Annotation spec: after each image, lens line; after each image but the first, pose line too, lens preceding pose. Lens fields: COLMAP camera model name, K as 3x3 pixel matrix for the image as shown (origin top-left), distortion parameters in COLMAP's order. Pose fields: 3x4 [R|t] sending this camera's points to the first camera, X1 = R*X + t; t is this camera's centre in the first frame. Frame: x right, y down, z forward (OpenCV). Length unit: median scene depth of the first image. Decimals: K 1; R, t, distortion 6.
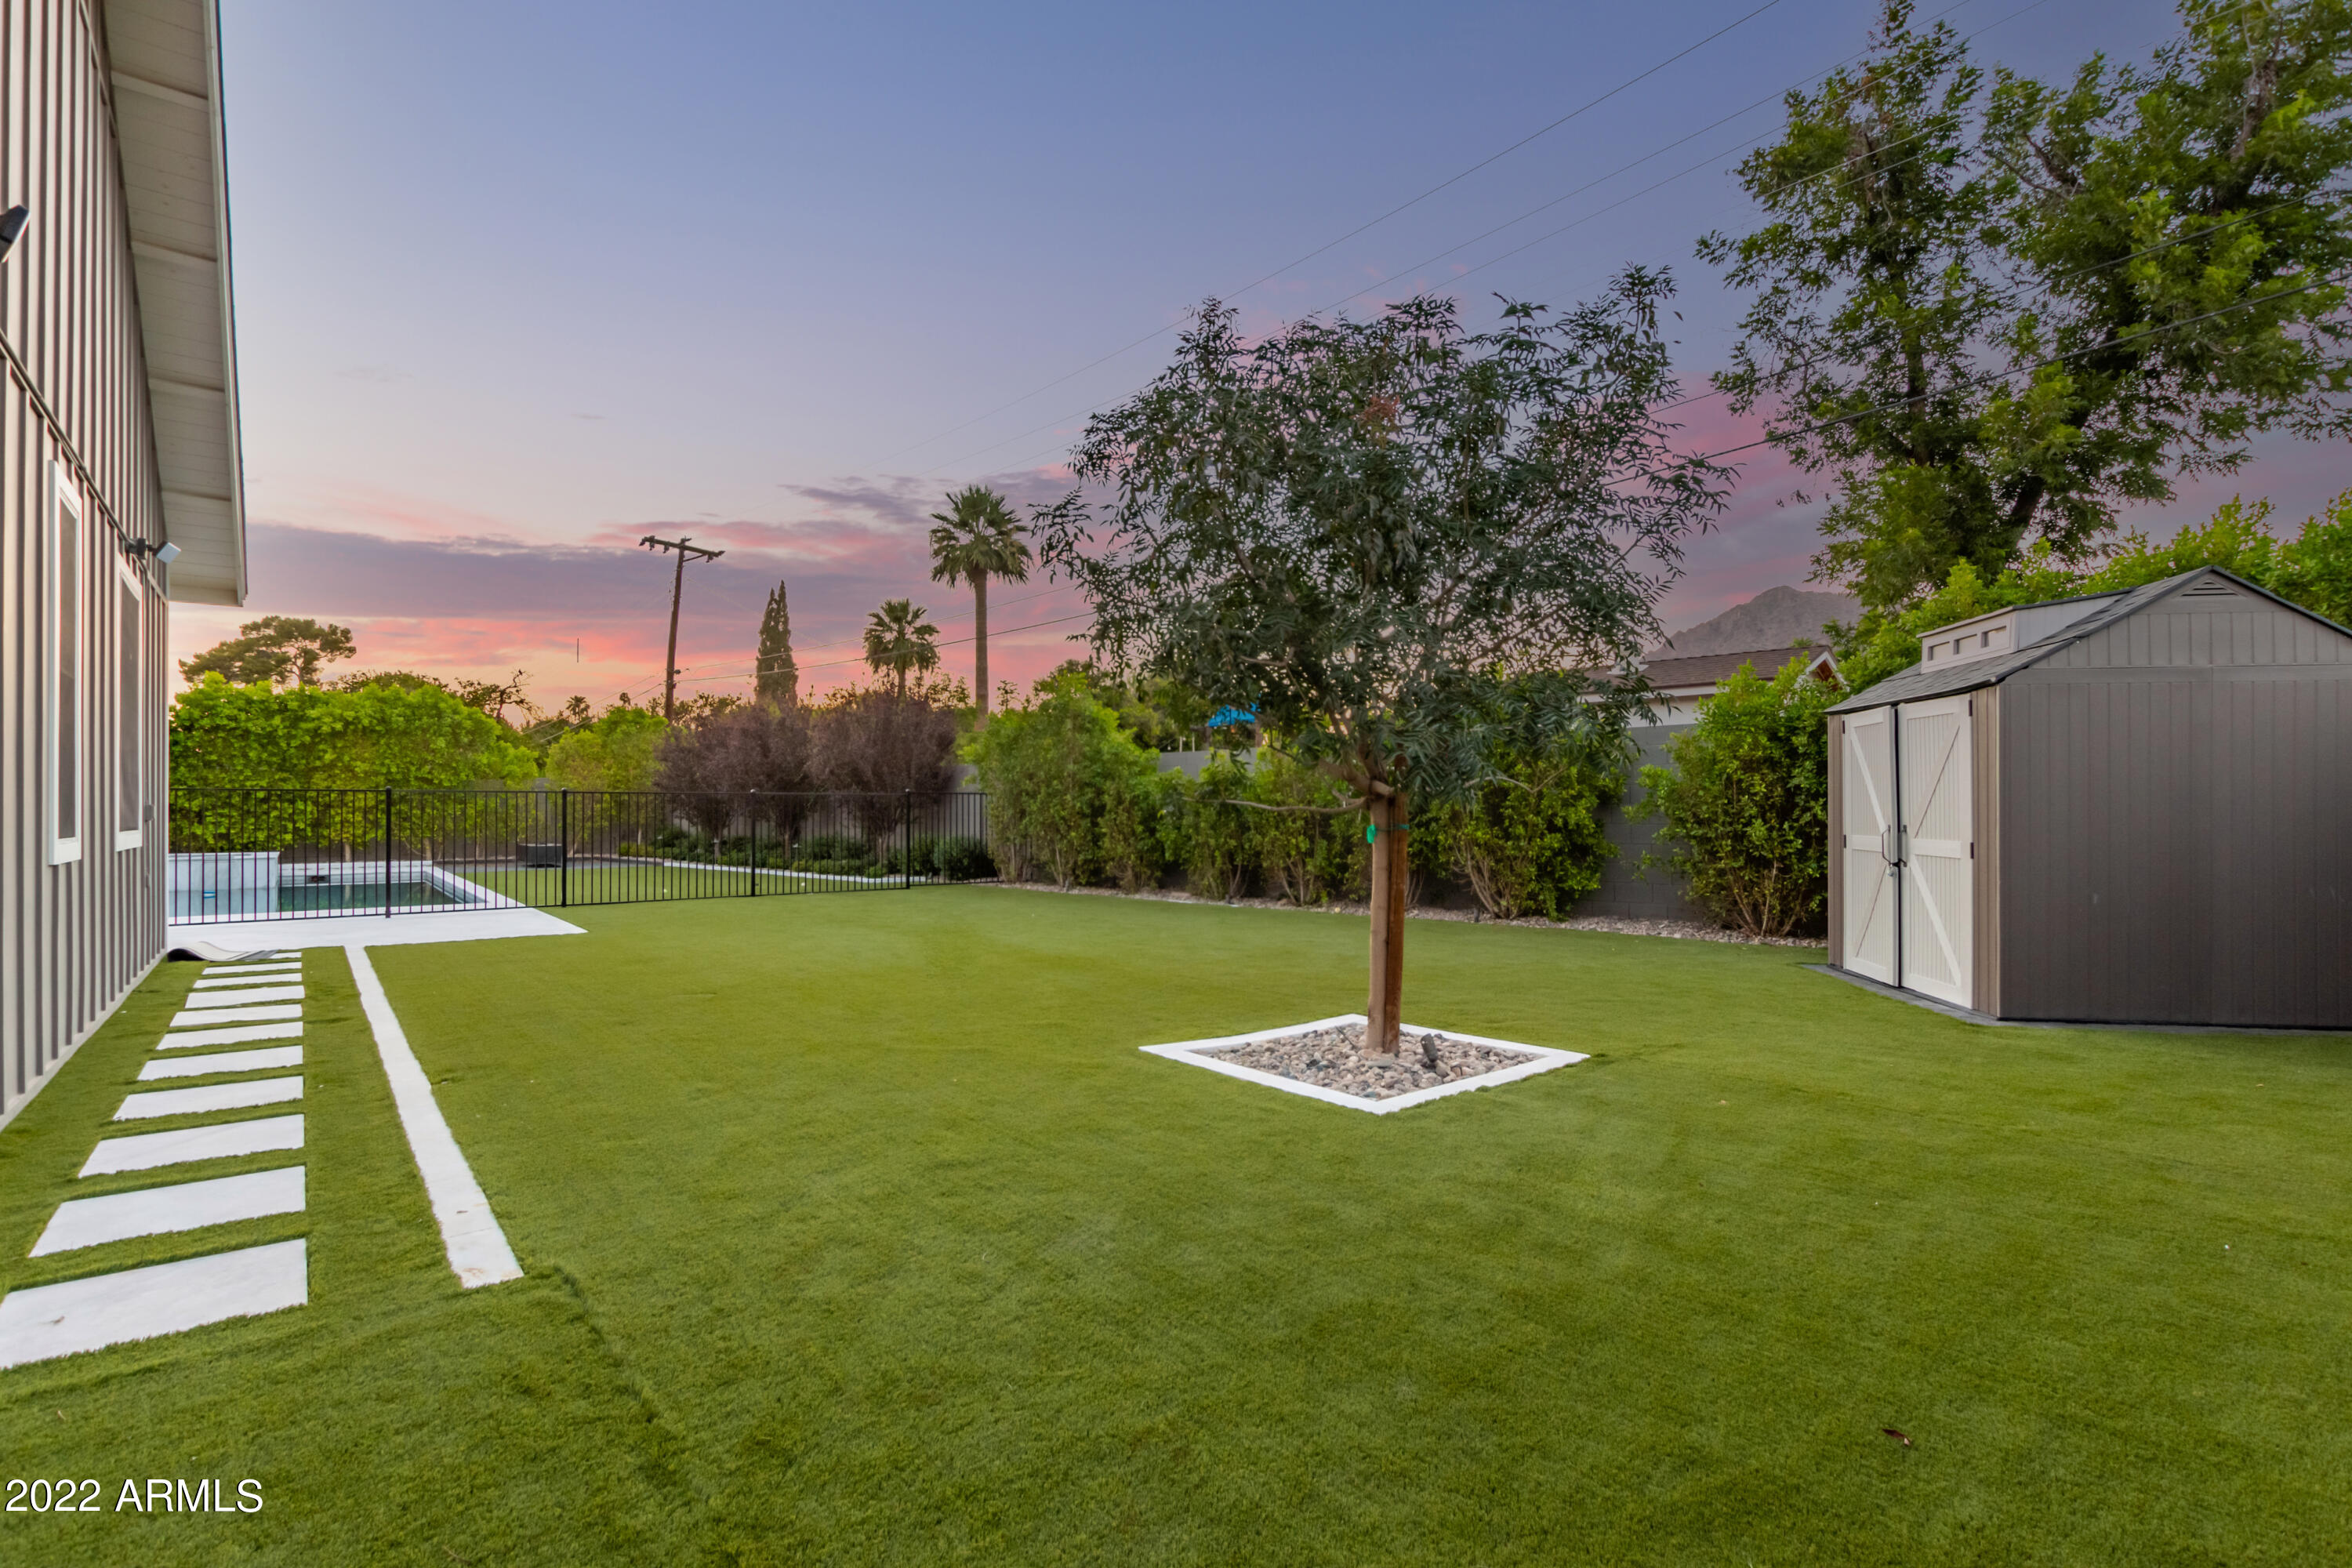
lens RADIAL K [[1066.2, 0, 1175.2], [0, 1066.2, 796.1], [0, 0, 1]] dist [0.002960, -0.000130]
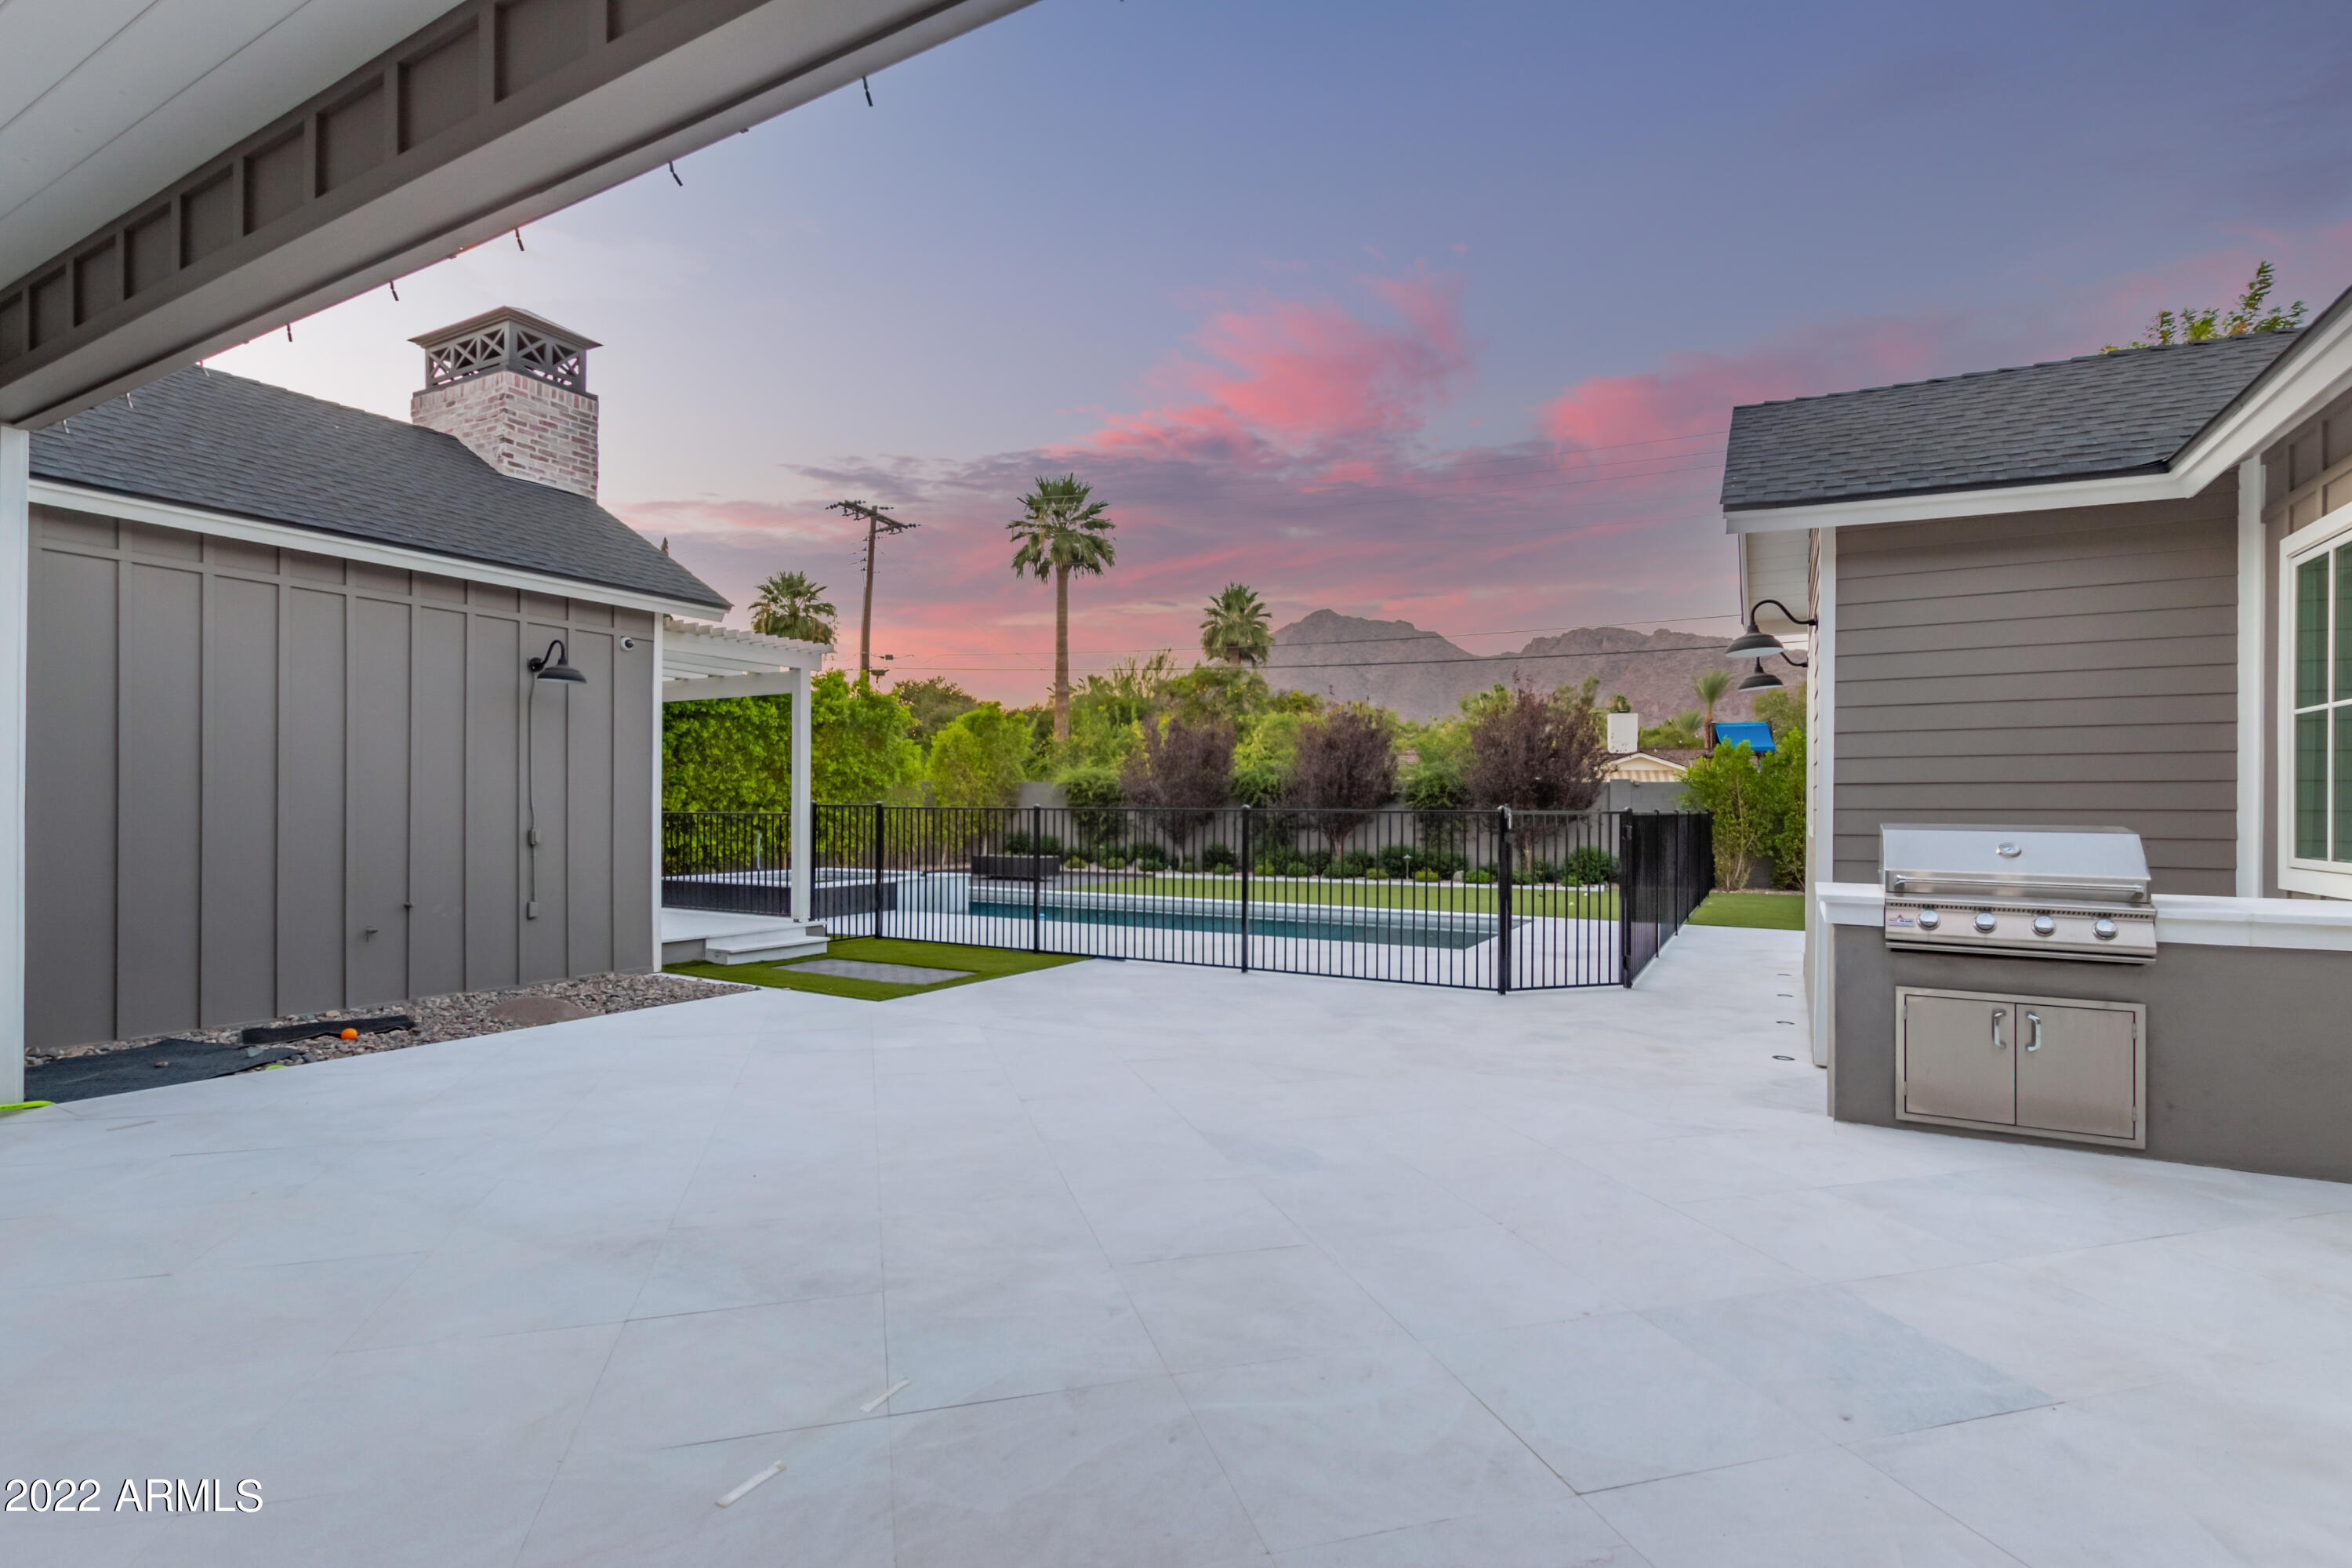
lens RADIAL K [[1066.2, 0, 1186.4], [0, 1066.2, 807.8], [0, 0, 1]] dist [0.002960, -0.000130]
pose [[0.920774, 0.005544, 0.390057, -0.835310], [-0.012214, 0.999819, 0.014620, -0.009703], [-0.389905, -0.018225, 0.920675, 0.112717]]
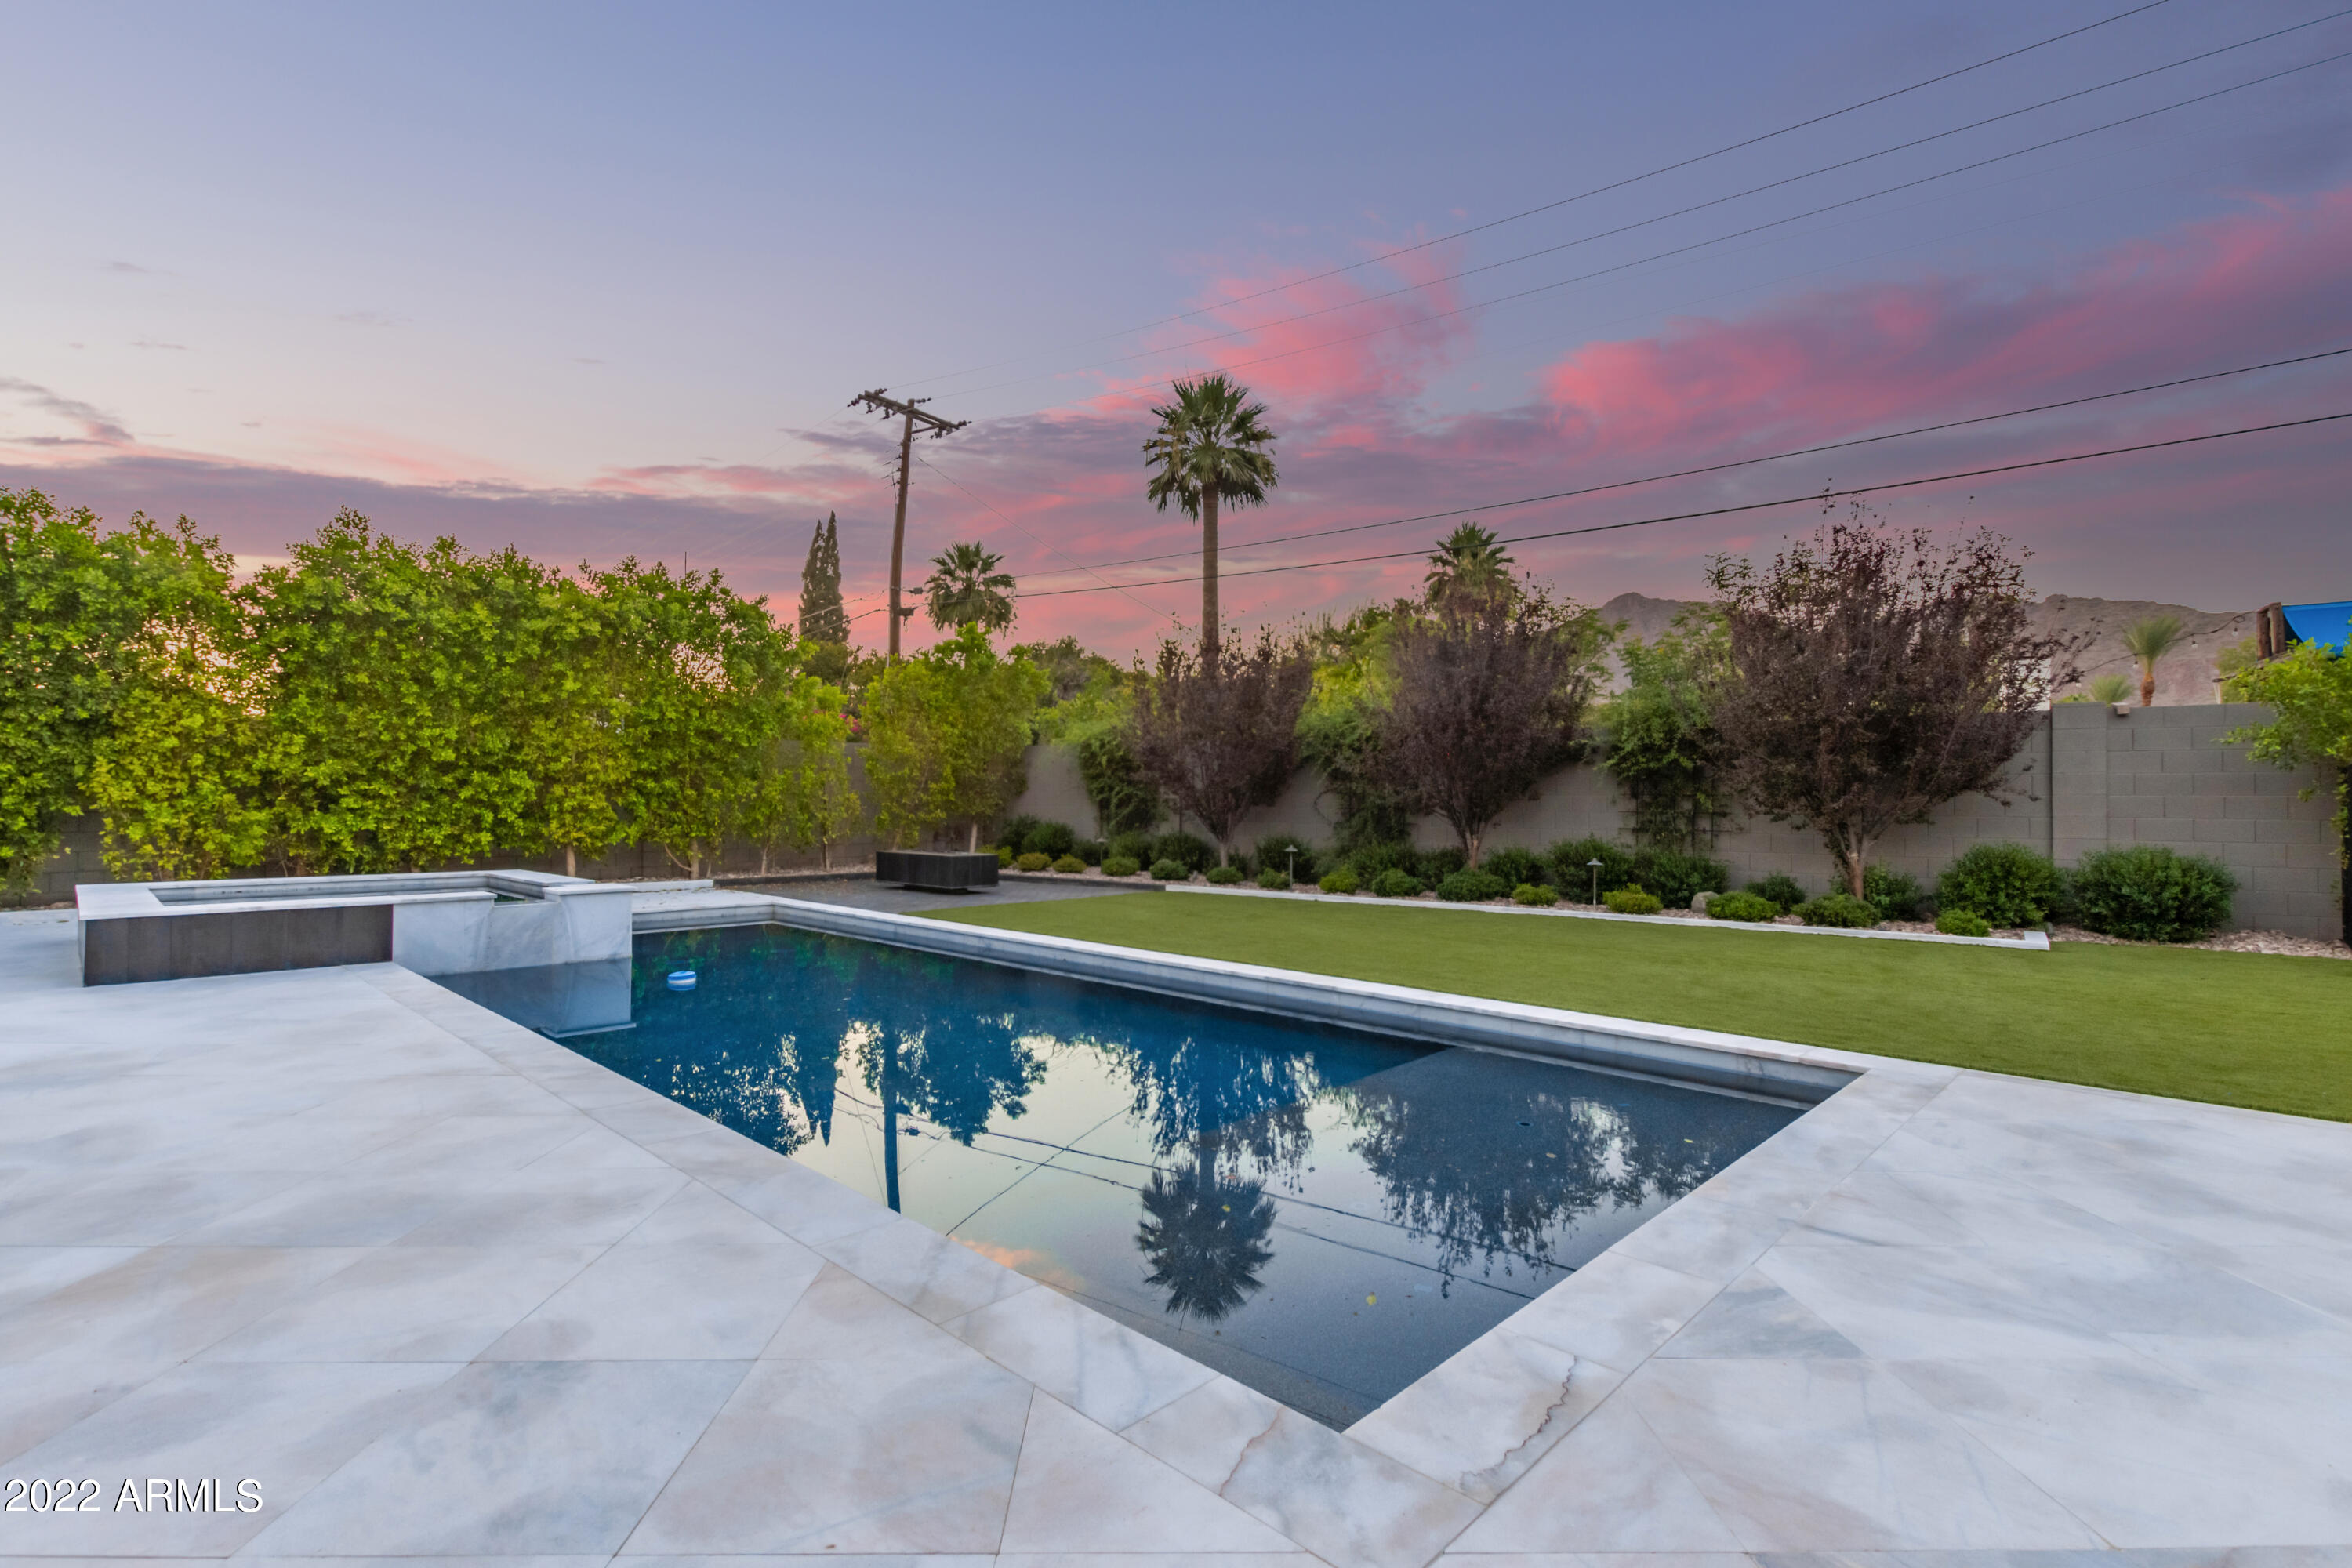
lens RADIAL K [[1066.2, 0, 1191.7], [0, 1066.2, 787.0], [0, 0, 1]] dist [0.002960, -0.000130]
pose [[0.990419, 0.007388, 0.137898, -0.552077], [-0.007487, 0.999972, 0.000197, 0.010524], [-0.137892, -0.001227, 0.990446, 0.429038]]
